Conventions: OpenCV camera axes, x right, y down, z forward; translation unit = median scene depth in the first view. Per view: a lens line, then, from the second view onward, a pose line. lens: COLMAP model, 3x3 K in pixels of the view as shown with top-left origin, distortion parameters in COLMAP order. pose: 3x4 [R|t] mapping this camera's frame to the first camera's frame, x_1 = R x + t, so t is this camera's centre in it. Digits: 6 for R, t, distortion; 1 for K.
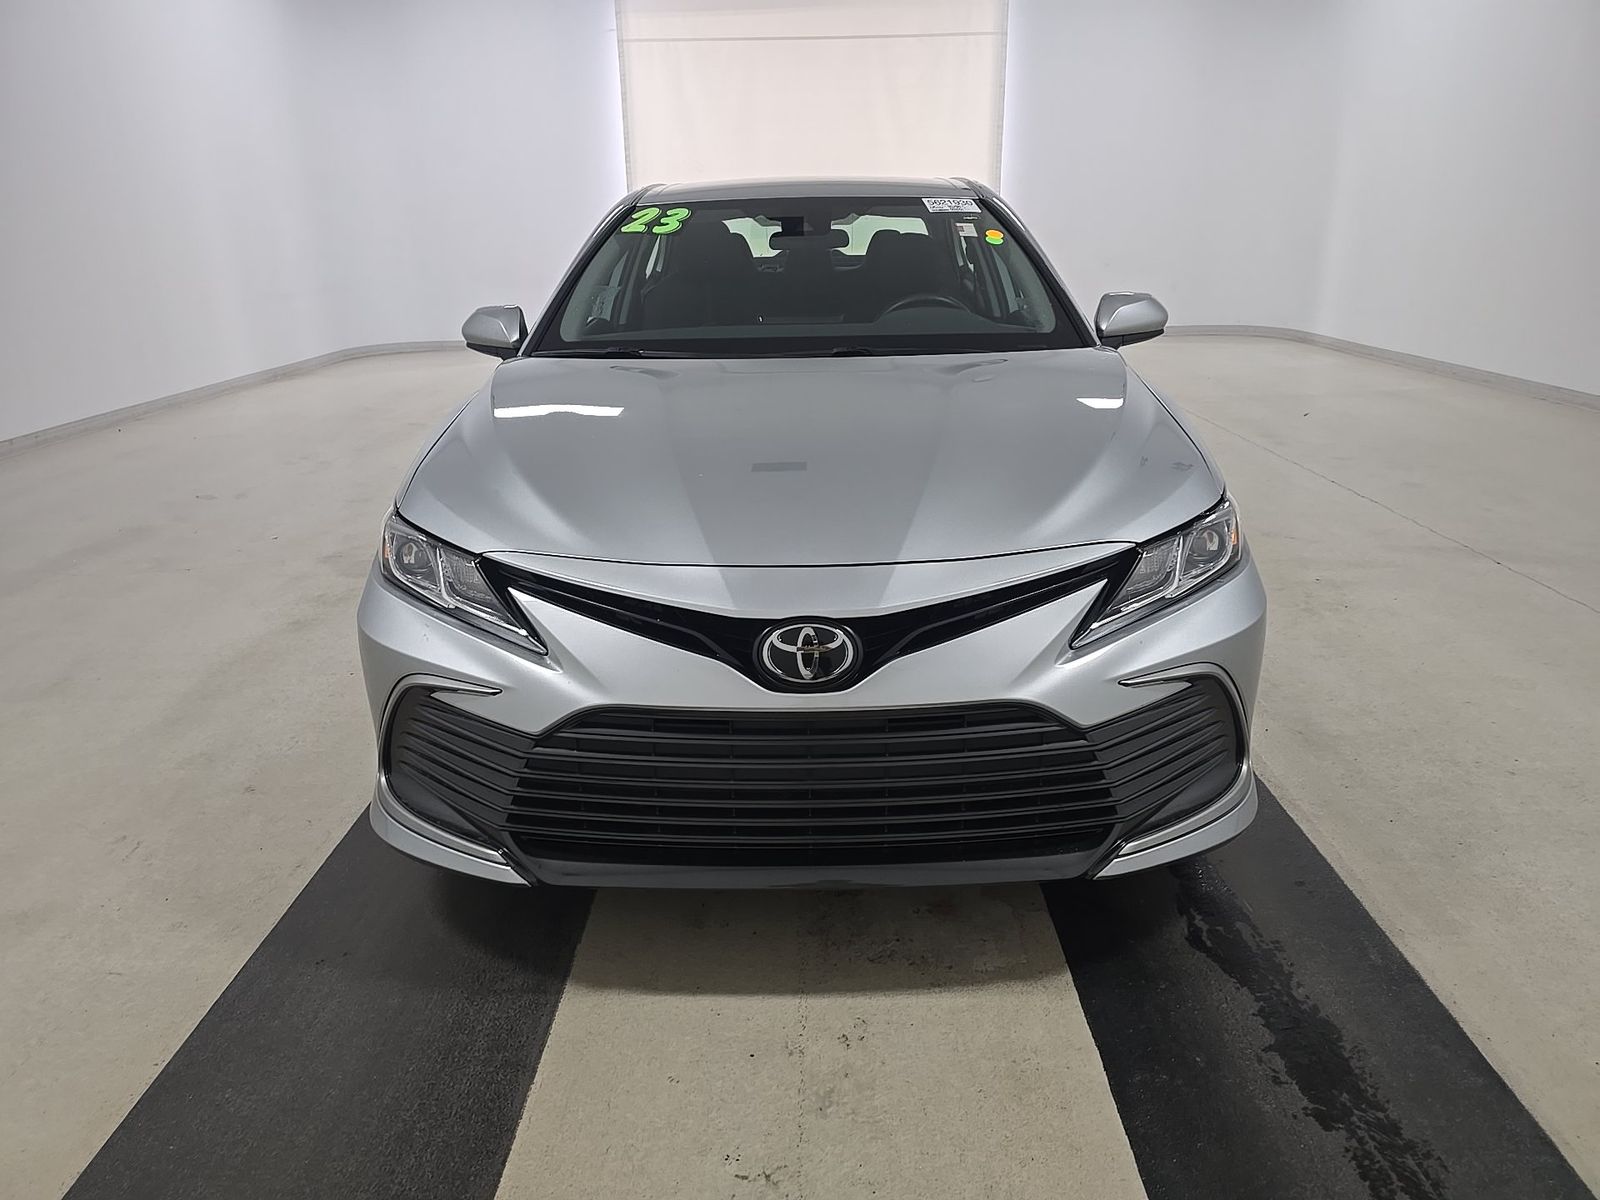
lens RADIAL K [[1079.9, 0, 802.7], [0, 1079.9, 598.8], [0, 0, 1]] dist [0.052032, -0.042624]
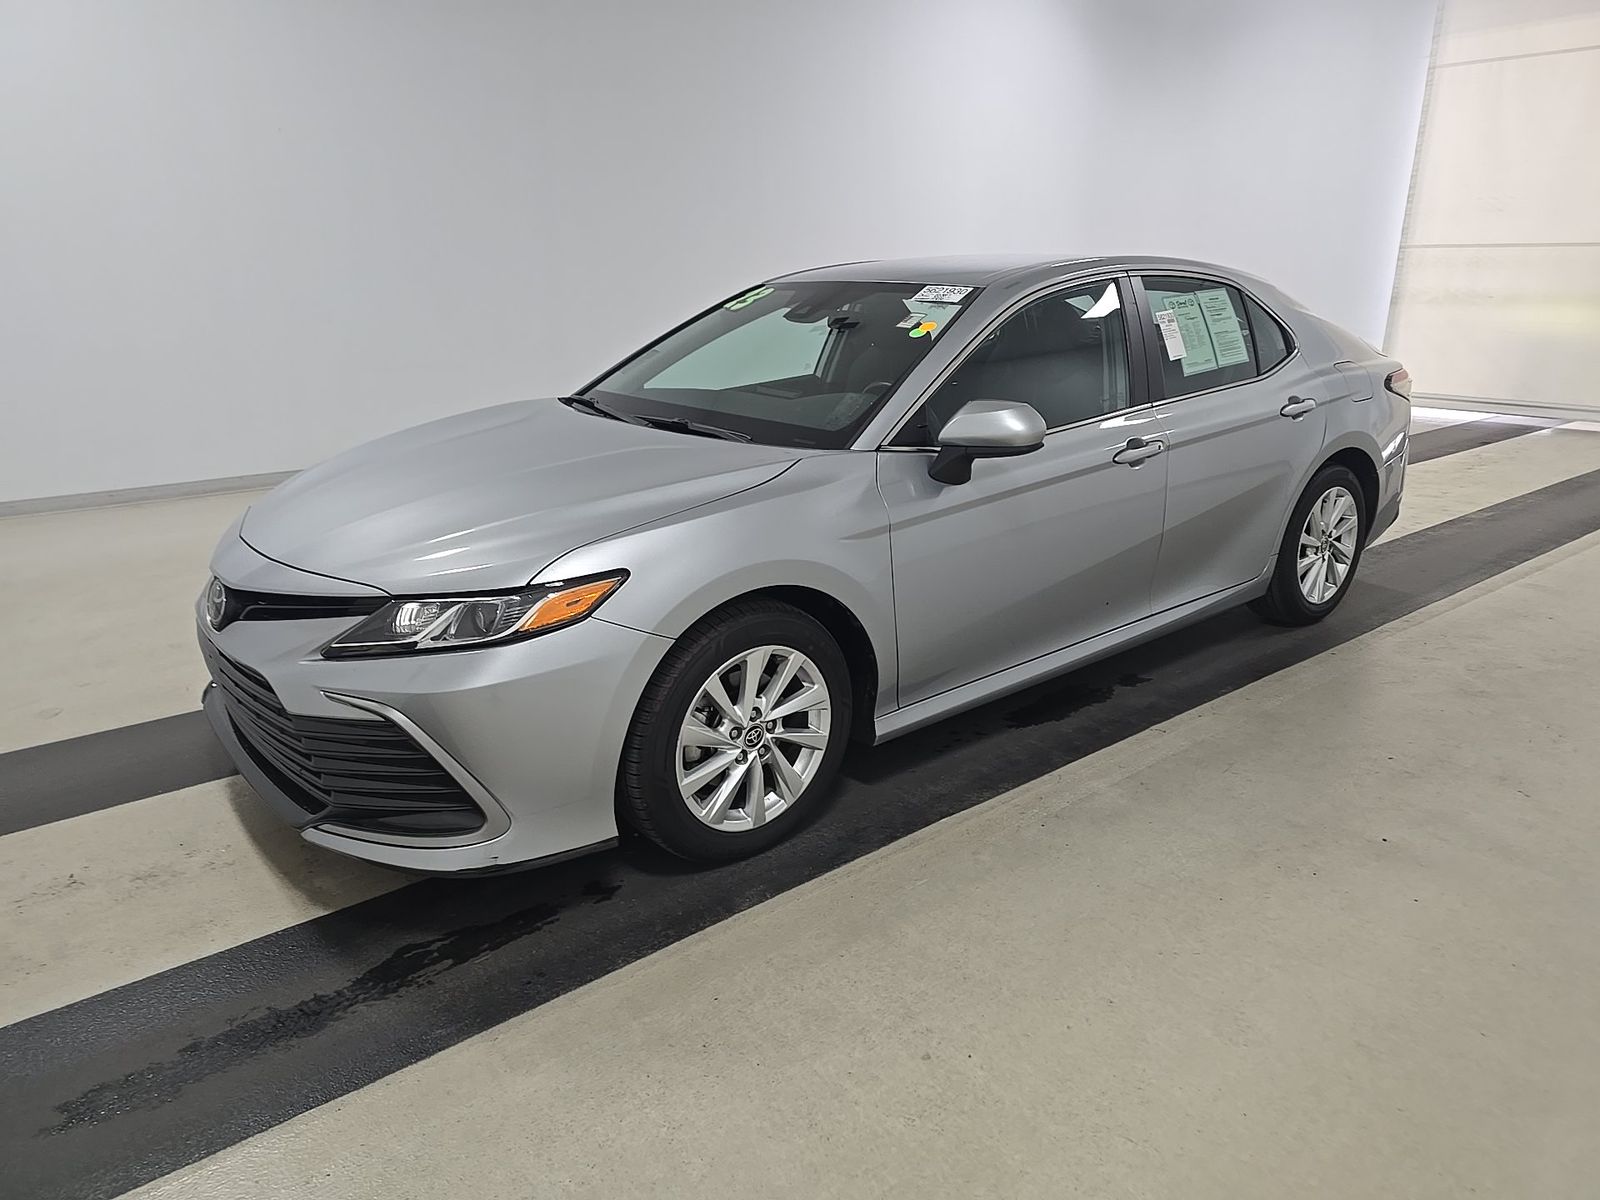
lens RADIAL K [[1079.9, 0, 802.7], [0, 1079.9, 598.8], [0, 0, 1]] dist [0.052032, -0.042624]
pose [[0.624239, 0.234416, -0.745235, 1.388061], [-0.253914, 0.963009, 0.090229, -0.251369], [0.738819, 0.132901, 0.660670, 0.496108]]
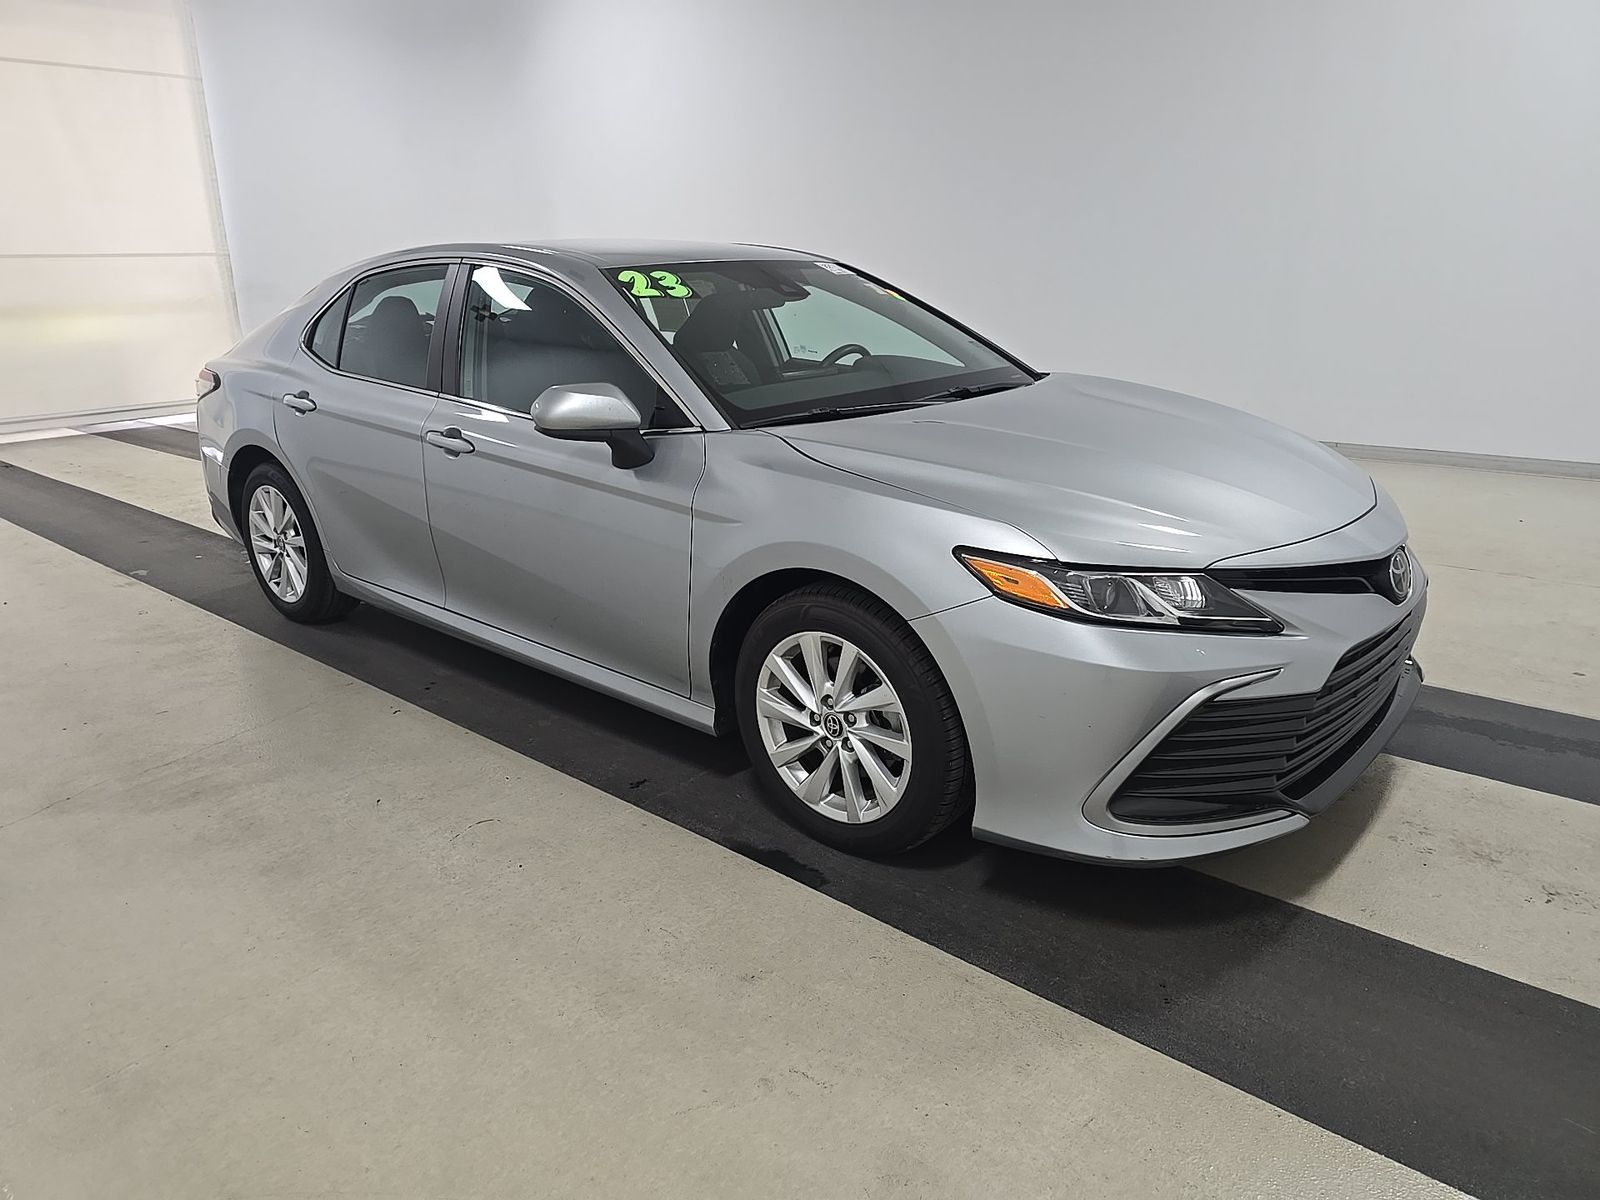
lens RADIAL K [[1079.9, 0, 802.7], [0, 1079.9, 598.8], [0, 0, 1]] dist [0.052032, -0.042624]
pose [[0.626467, -0.208121, 0.751149, -1.326404], [0.250314, 0.966366, 0.058987, -0.170429], [-0.738161, 0.151069, 0.657492, 0.524643]]
